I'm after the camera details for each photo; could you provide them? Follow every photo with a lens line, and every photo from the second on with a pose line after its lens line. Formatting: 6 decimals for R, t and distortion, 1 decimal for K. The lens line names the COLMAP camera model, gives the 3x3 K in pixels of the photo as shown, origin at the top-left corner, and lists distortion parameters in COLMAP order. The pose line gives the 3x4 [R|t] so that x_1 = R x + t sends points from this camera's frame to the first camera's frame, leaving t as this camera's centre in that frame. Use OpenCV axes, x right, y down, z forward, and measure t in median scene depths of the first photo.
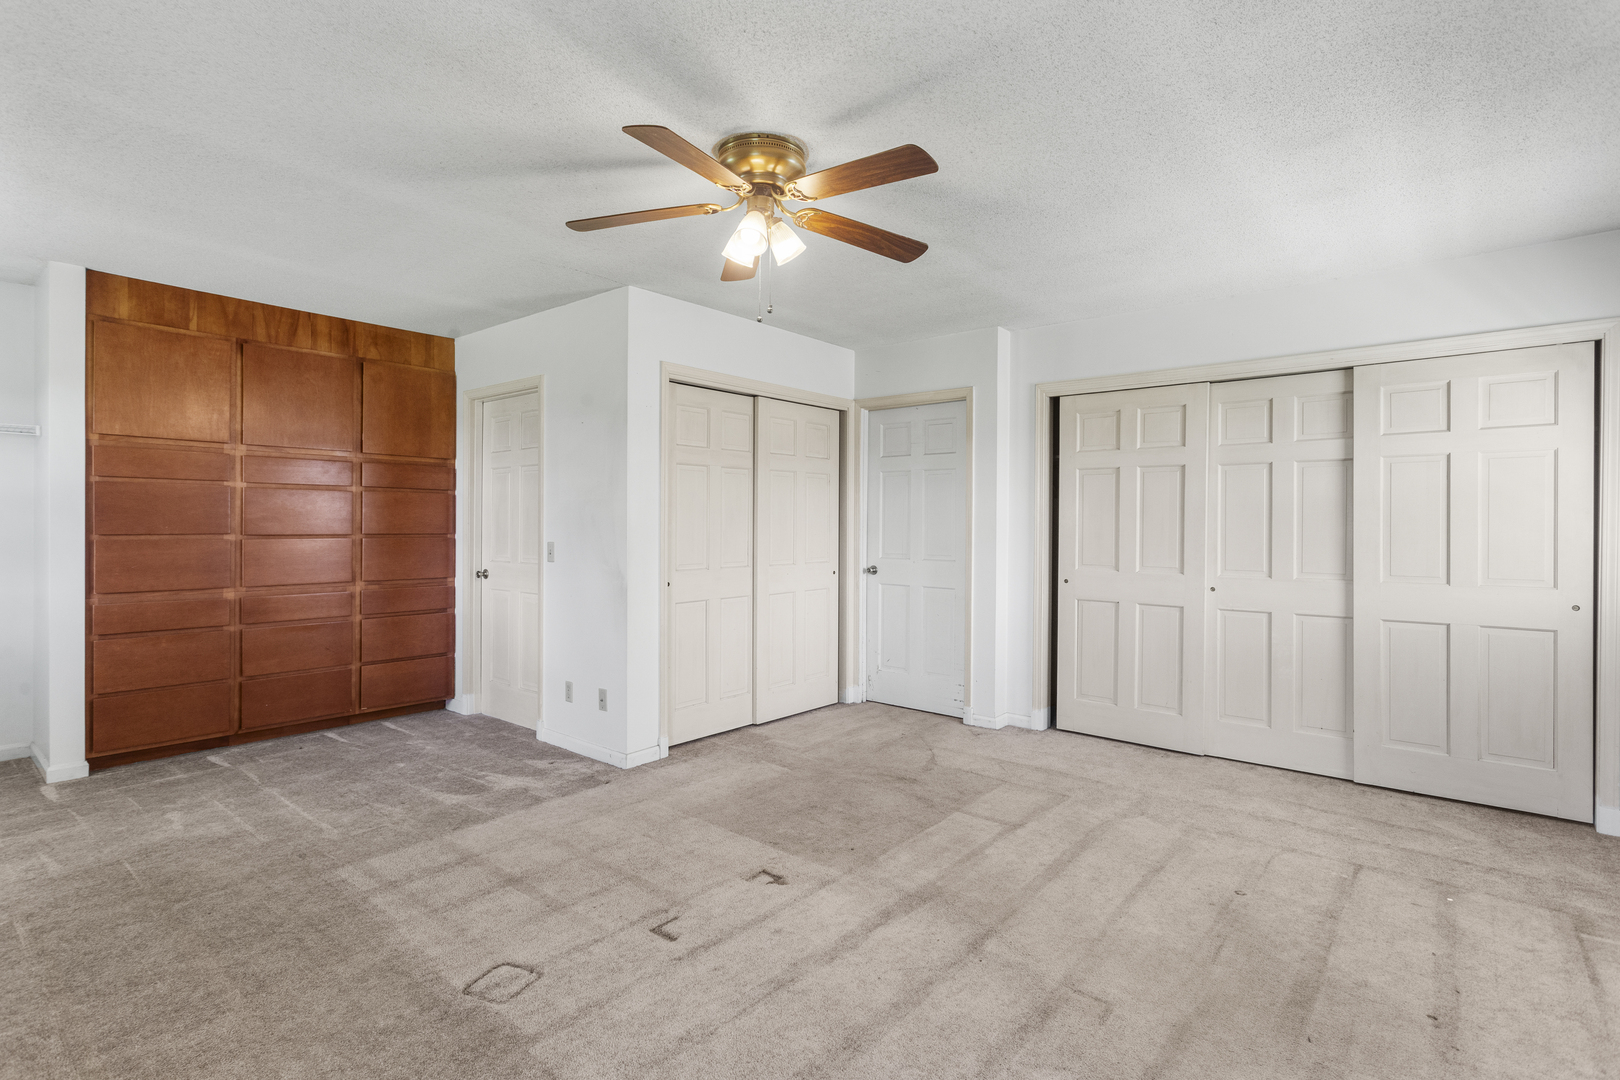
lens RADIAL K [[799.7, 0, 810.6], [0, 799.7, 529.4], [0, 0, 1]] dist [0.005071, 0.000205]
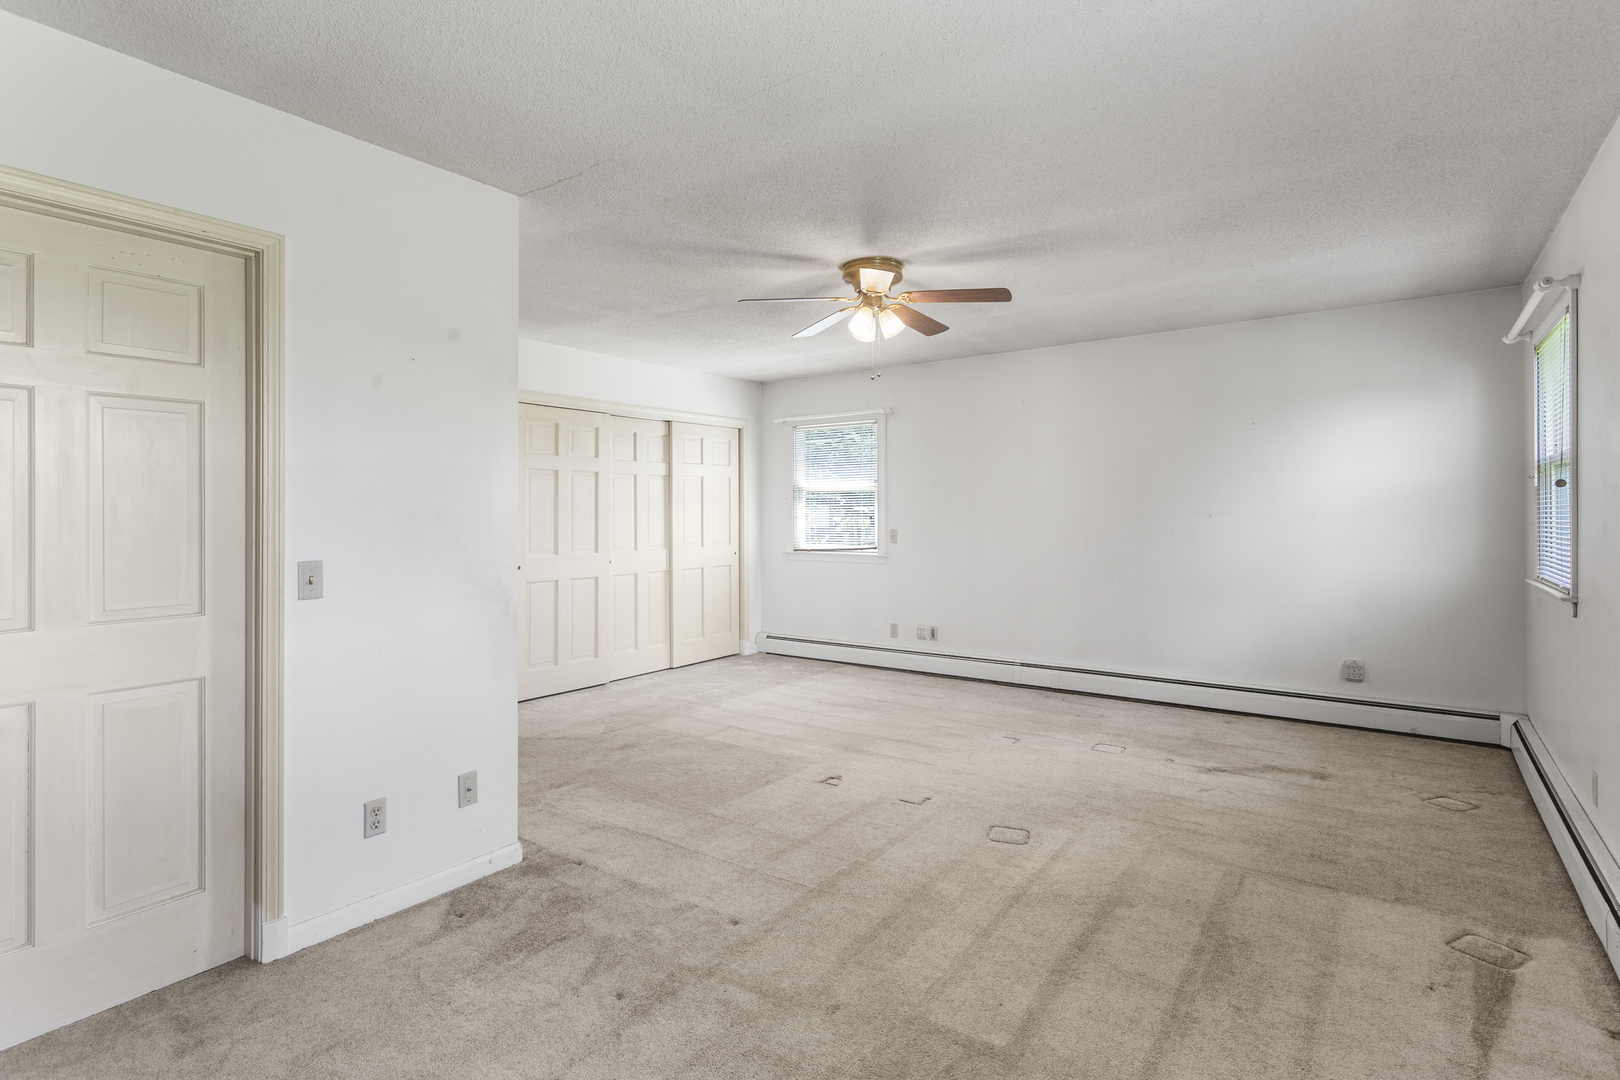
lens RADIAL K [[799.7, 0, 822.3], [0, 799.7, 509.2], [0, 0, 1]] dist [0.005071, 0.000205]
pose [[-0.079890, -0.001076, 0.996803, -1.017512], [0.014416, 0.999894, 0.002234, -0.016975], [-0.996699, 0.014549, -0.079866, 0.817189]]
